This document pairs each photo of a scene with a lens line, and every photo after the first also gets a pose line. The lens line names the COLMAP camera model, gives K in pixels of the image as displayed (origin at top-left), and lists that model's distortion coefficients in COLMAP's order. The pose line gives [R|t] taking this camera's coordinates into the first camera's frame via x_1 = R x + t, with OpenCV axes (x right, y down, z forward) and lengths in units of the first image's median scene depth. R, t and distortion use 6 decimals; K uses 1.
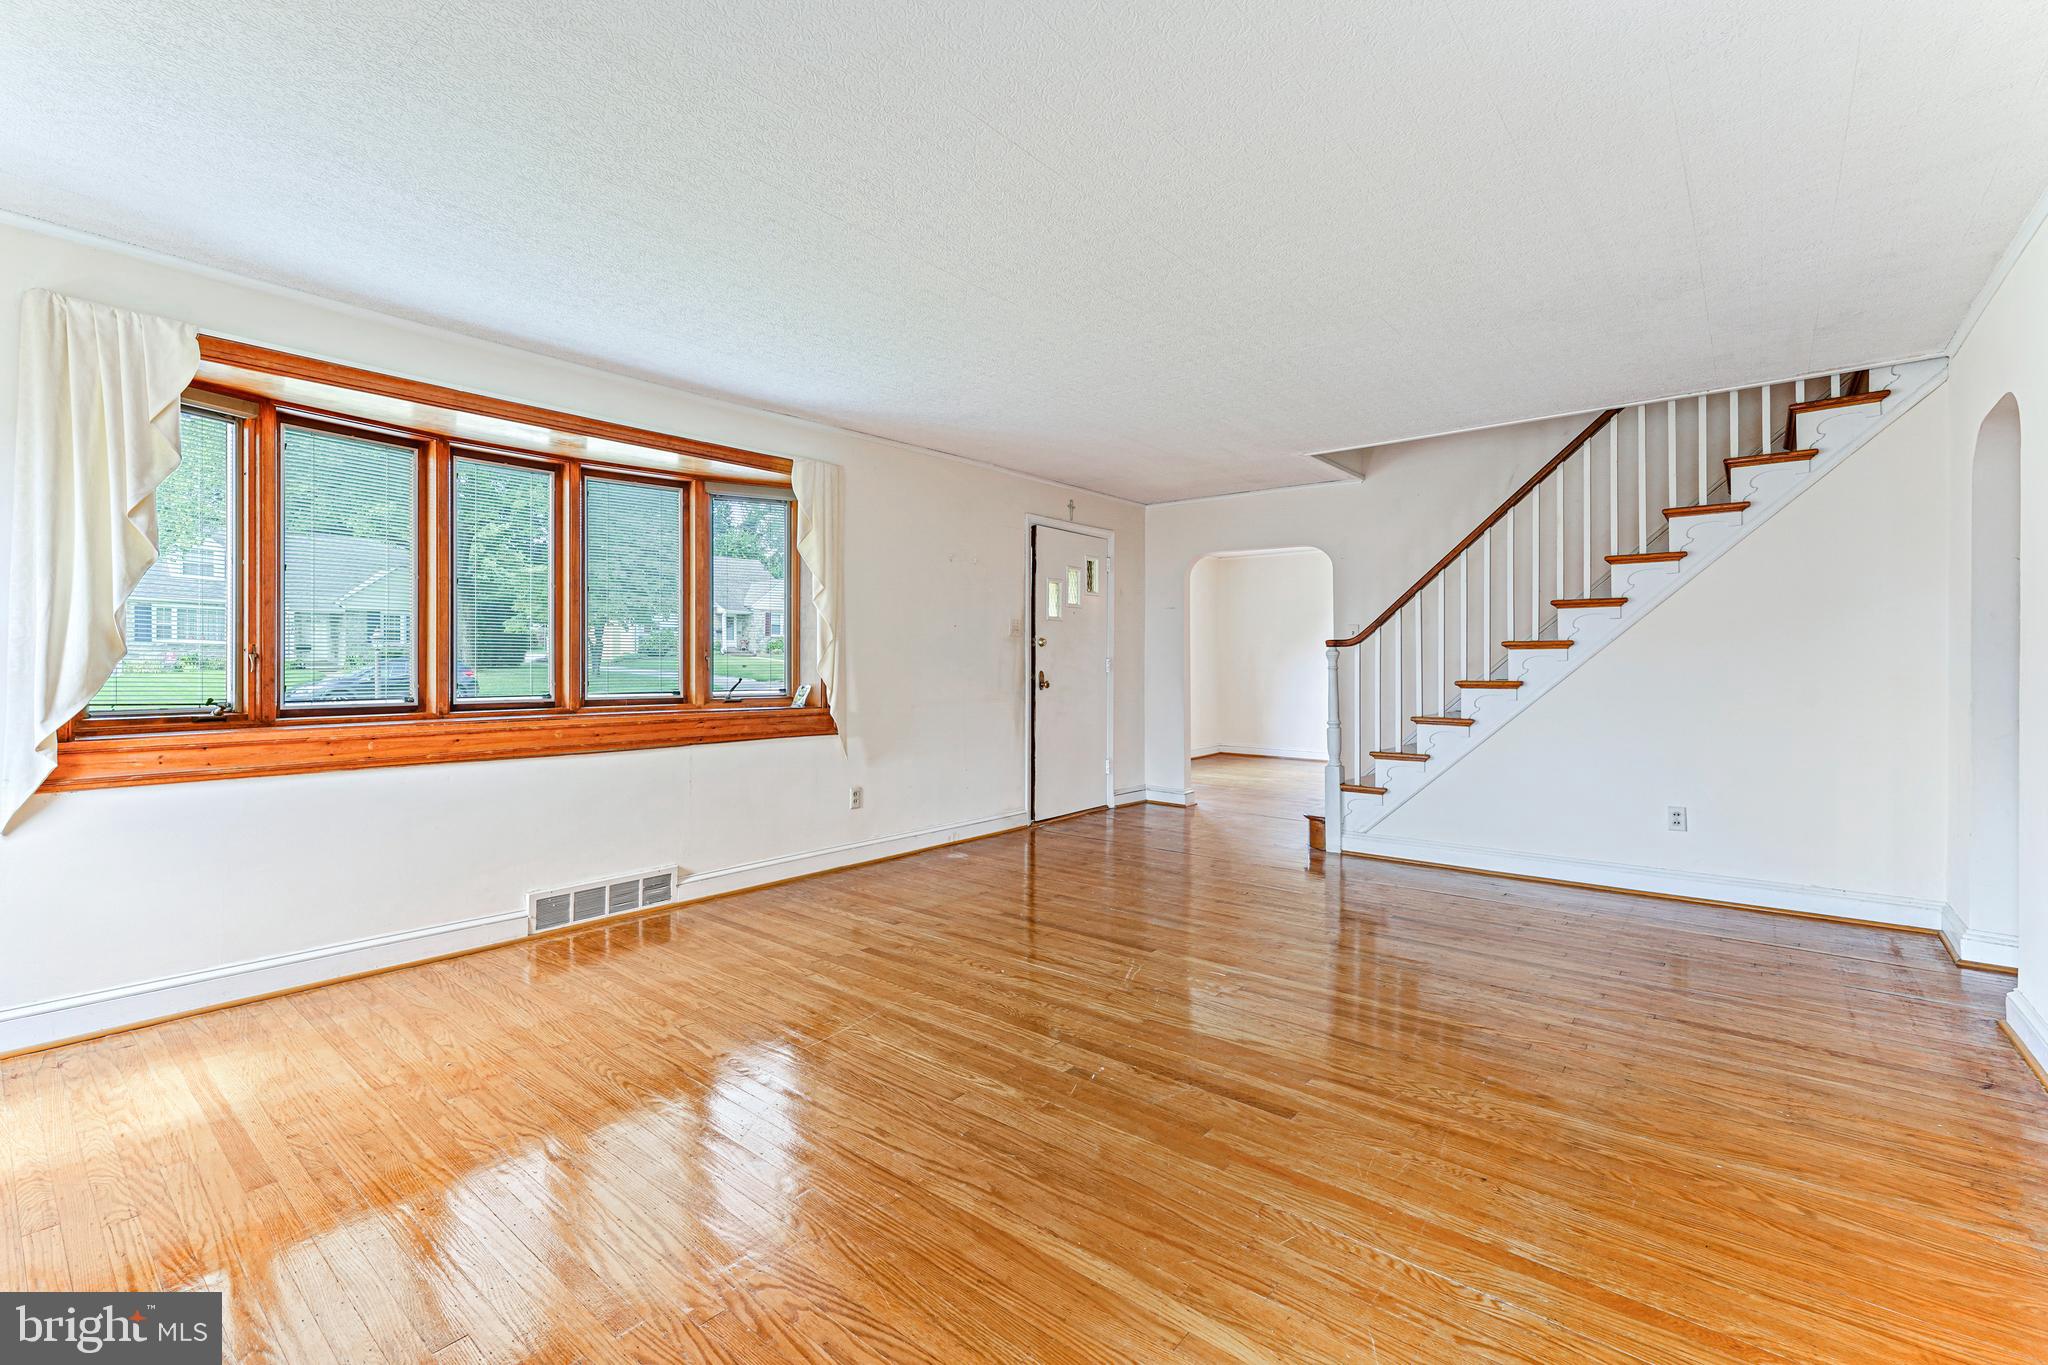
lens RADIAL K [[879.6, 0, 1022.7], [0, 879.6, 663.3], [0, 0, 1]] dist [0.000483, 0.000145]
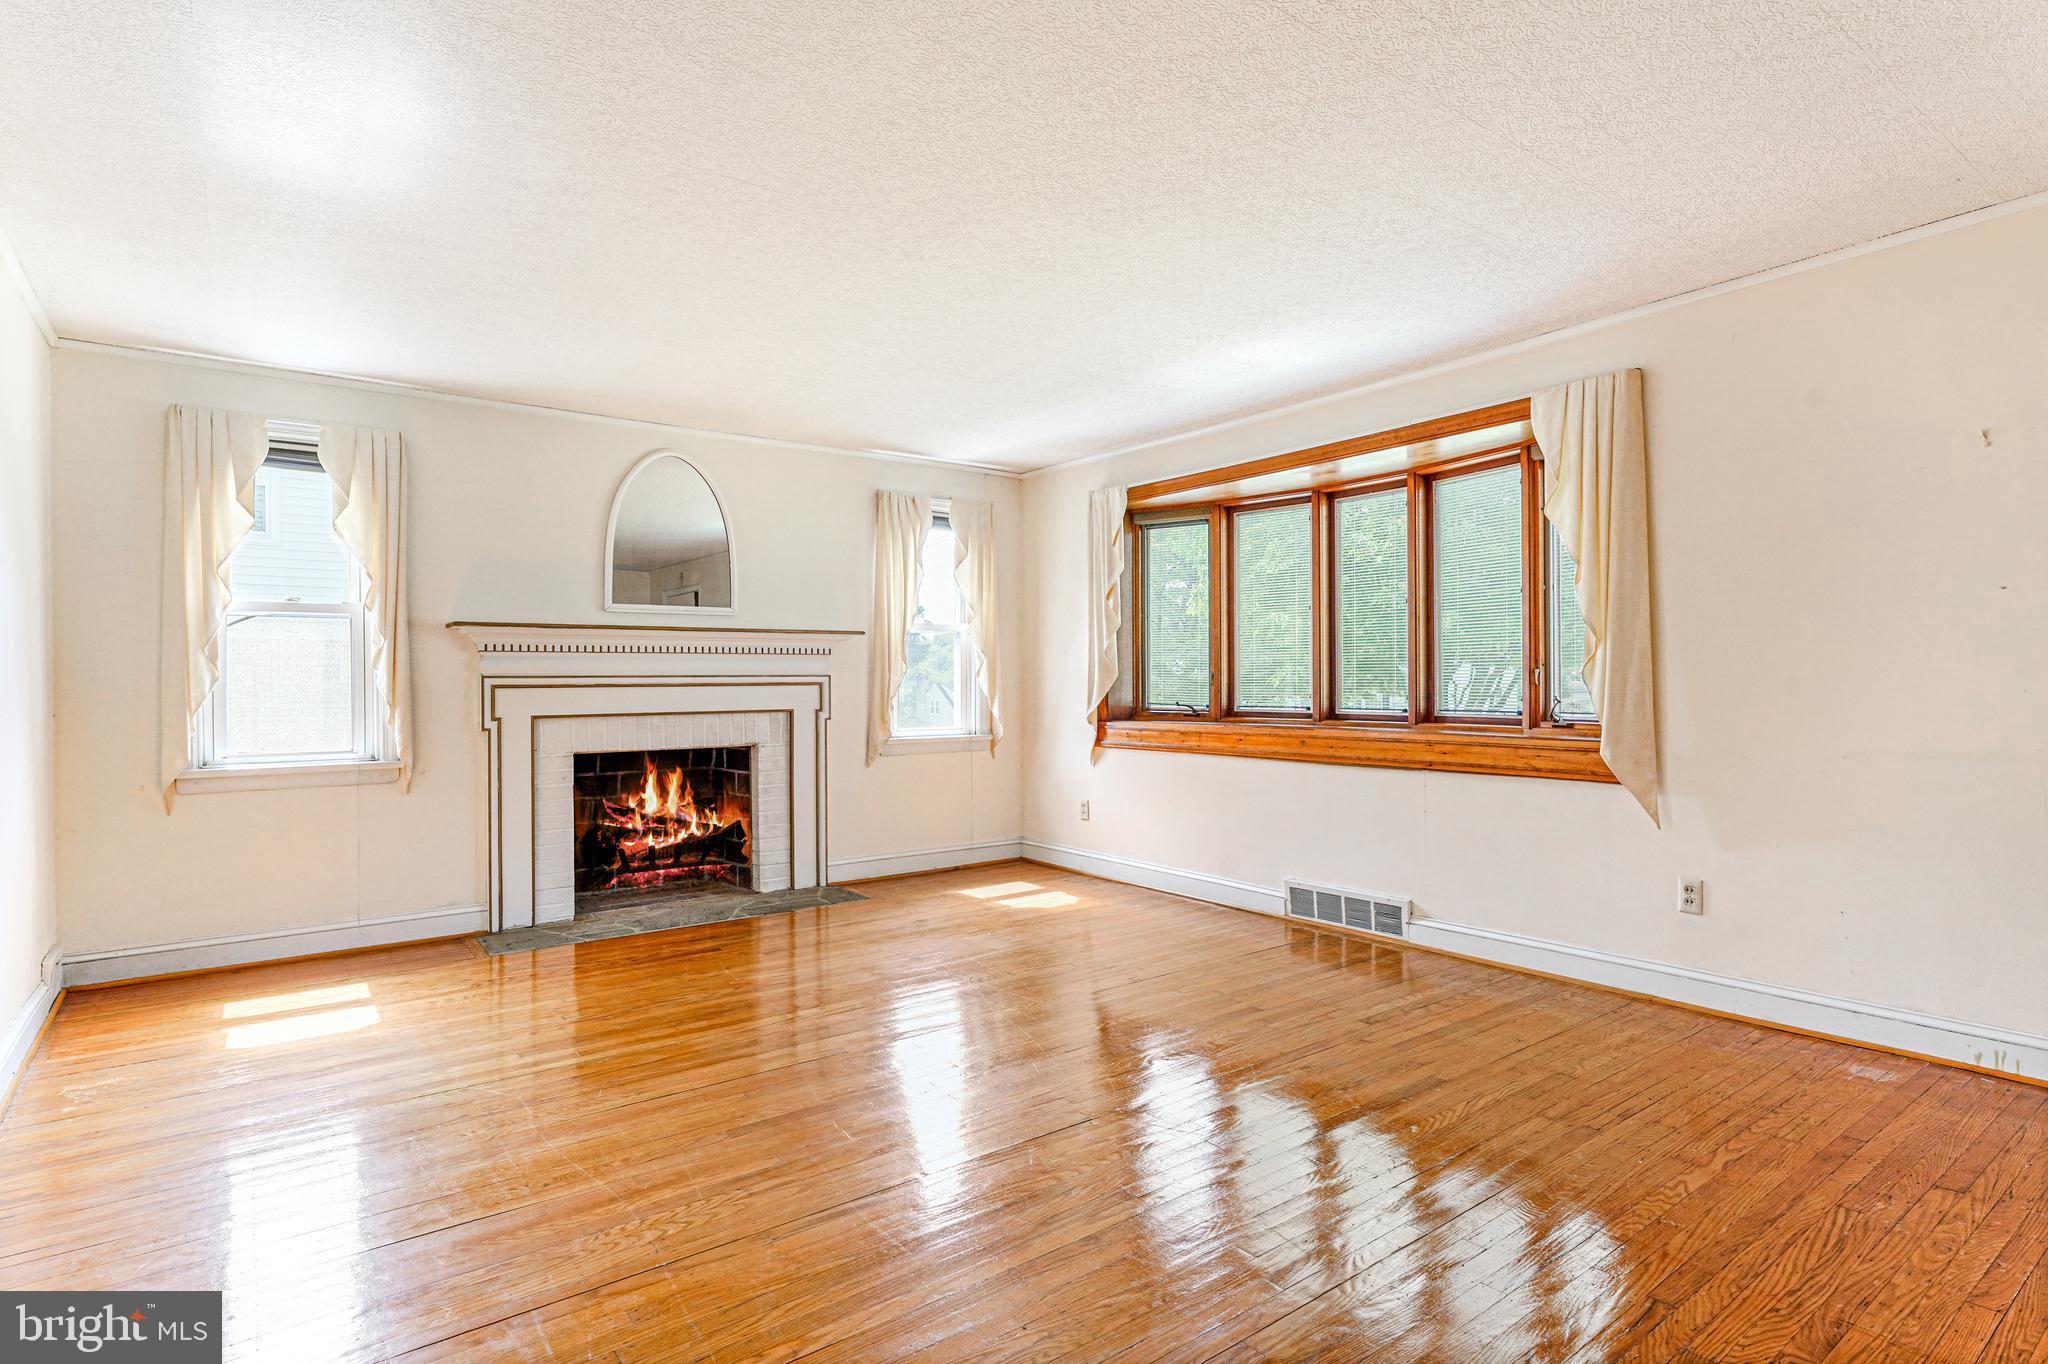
lens RADIAL K [[1048.8, 0, 1018.8], [0, 1048.8, 683.0], [0, 0, 1]] dist [0.001521, 0.000025]
pose [[-0.233960, 0.001845, -0.972245, 0.823595], [0.007701, 0.999970, 0.000045, 0.002499], [0.972216, -0.007476, -0.233967, 0.950439]]
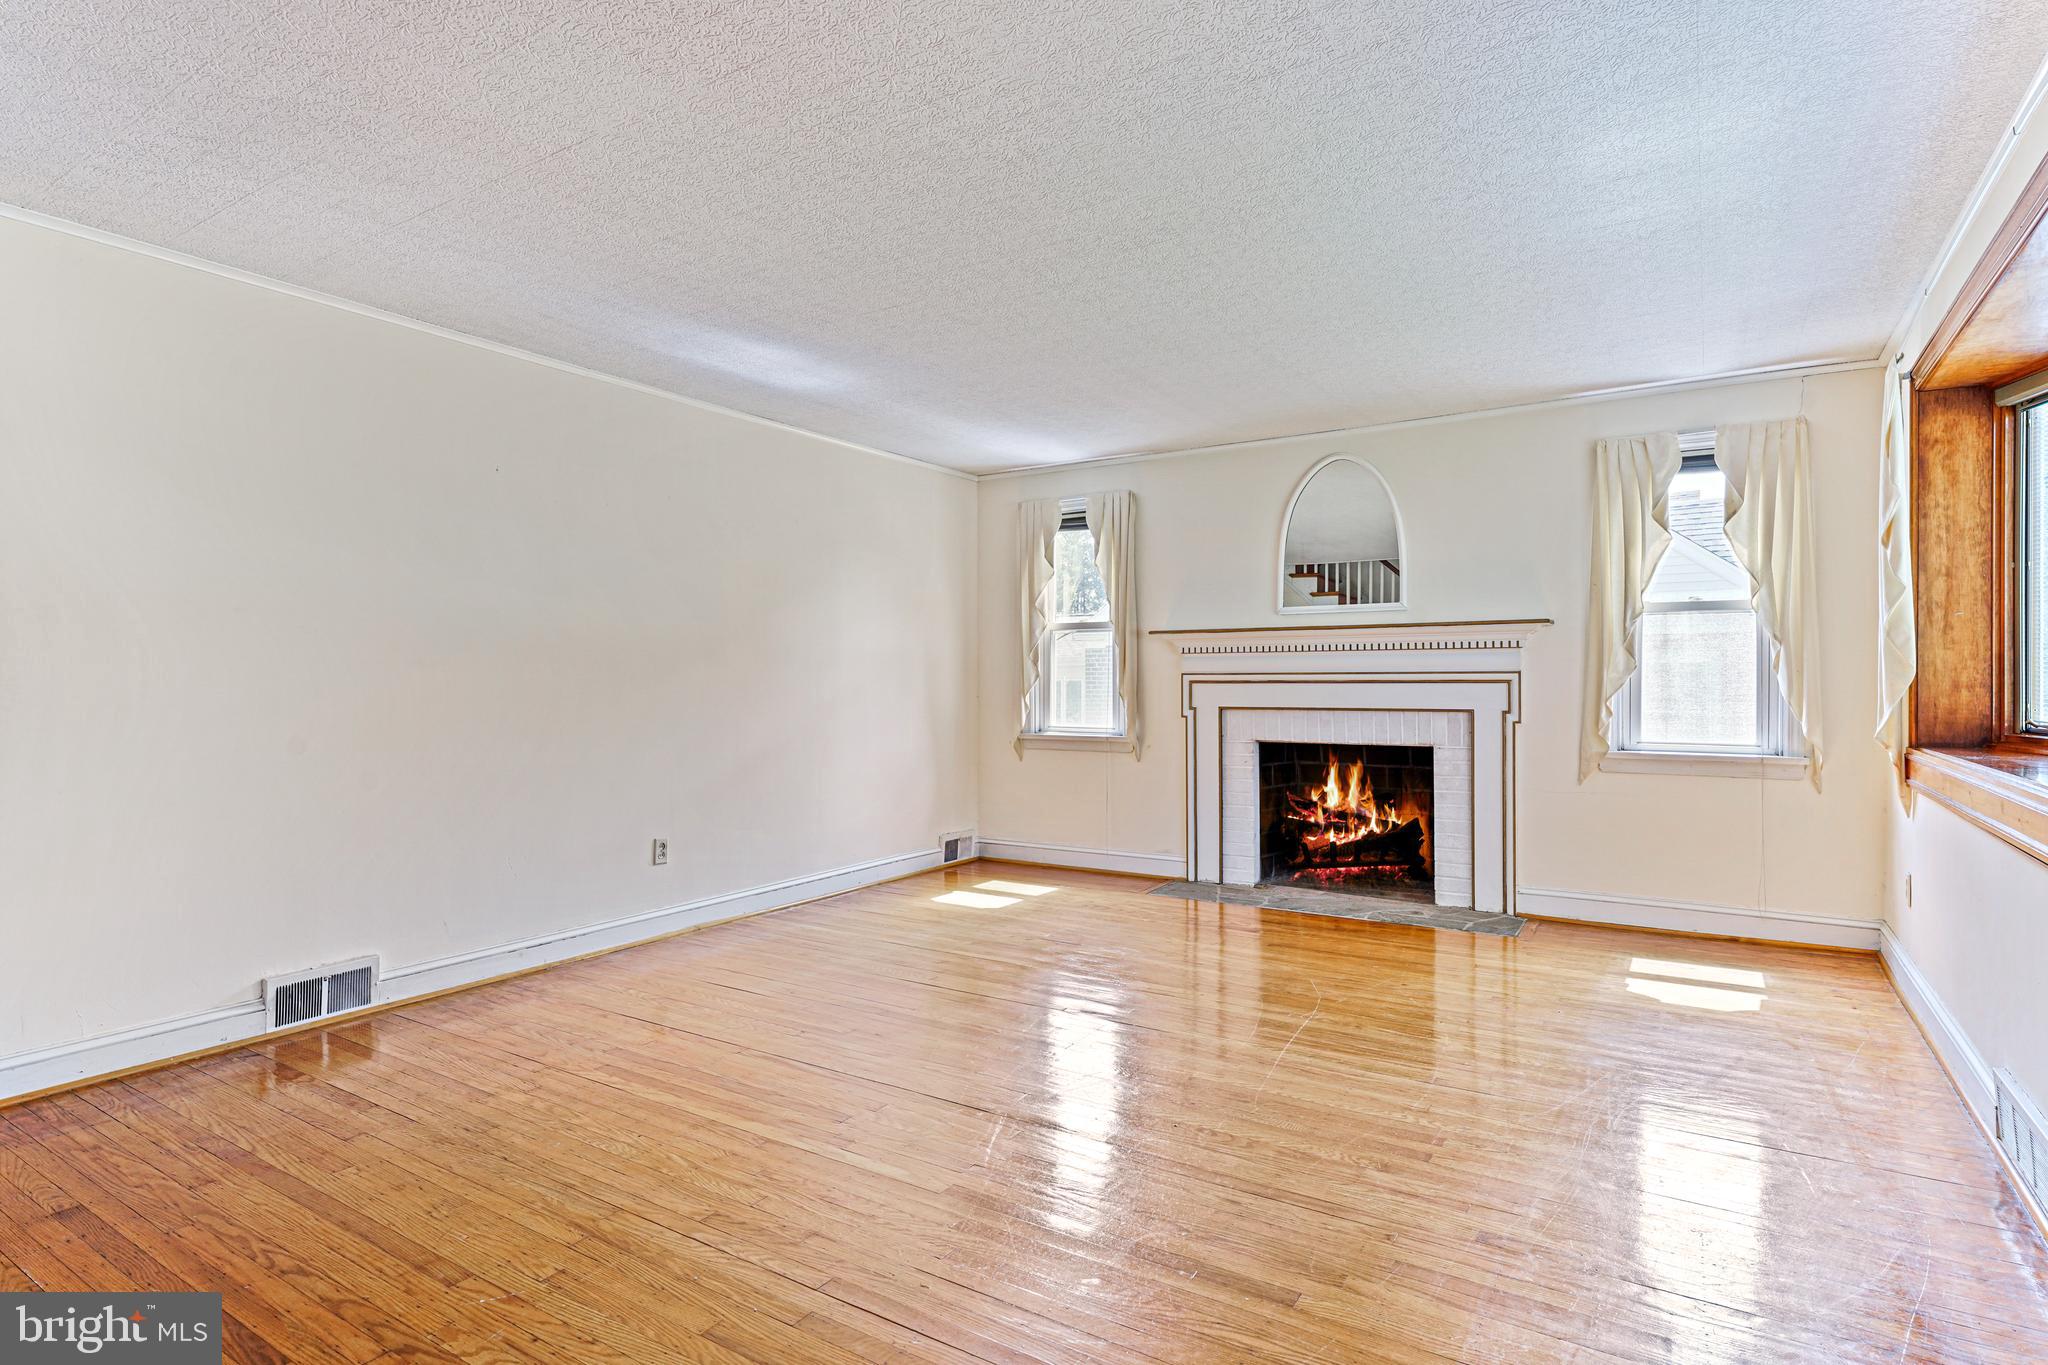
lens RADIAL K [[1062.1, 0, 1024.0], [0, 1062.1, 682.5], [0, 0, 1]] dist [0.000931, 0.000070]
pose [[-0.993056, 0.002219, -0.117623, 0.169770], [0.001885, 0.999994, 0.002951, -0.002083], [0.117629, 0.002708, -0.993054, 1.578223]]
